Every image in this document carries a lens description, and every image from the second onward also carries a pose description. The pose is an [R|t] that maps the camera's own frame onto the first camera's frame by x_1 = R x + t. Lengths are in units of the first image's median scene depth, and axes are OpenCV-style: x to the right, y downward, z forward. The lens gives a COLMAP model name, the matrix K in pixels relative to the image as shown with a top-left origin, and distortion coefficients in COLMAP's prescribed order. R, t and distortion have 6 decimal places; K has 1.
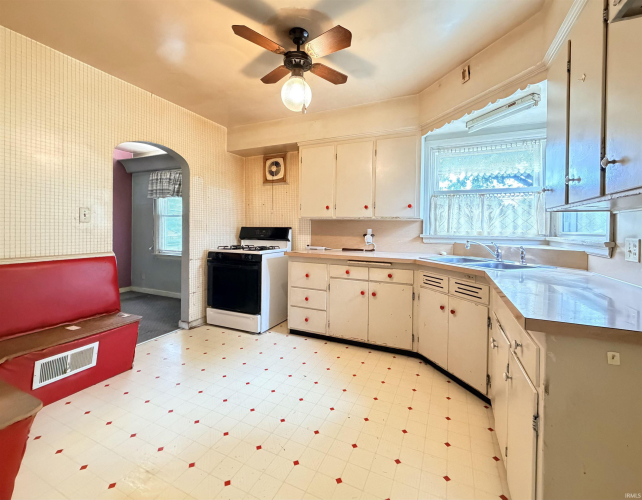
lens RADIAL K [[277.1, 0, 321.3], [0, 277.1, 231.2], [0, 0, 1]] dist [-0.000172, -0.000050]
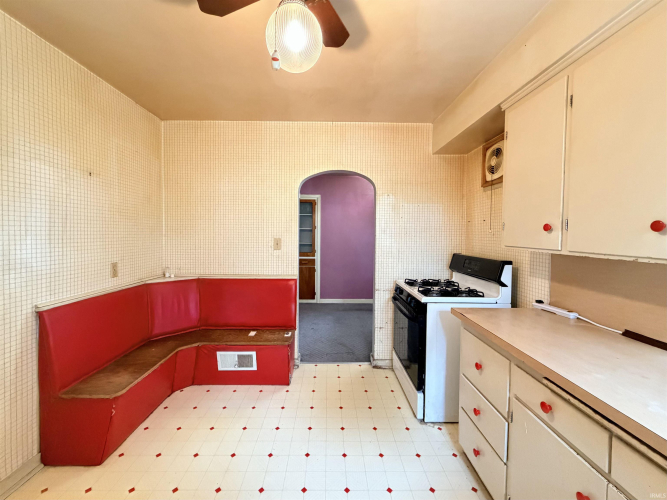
lens RADIAL K [[270.6, 0, 333.5], [0, 270.6, 241.3], [0, 0, 1]] dist [0.000434, -0.000008]
pose [[0.431401, 0.016457, -0.902010, 0.247582], [-0.011367, 0.999853, 0.012806, -0.062905], [0.902089, 0.004729, 0.431525, 0.496015]]
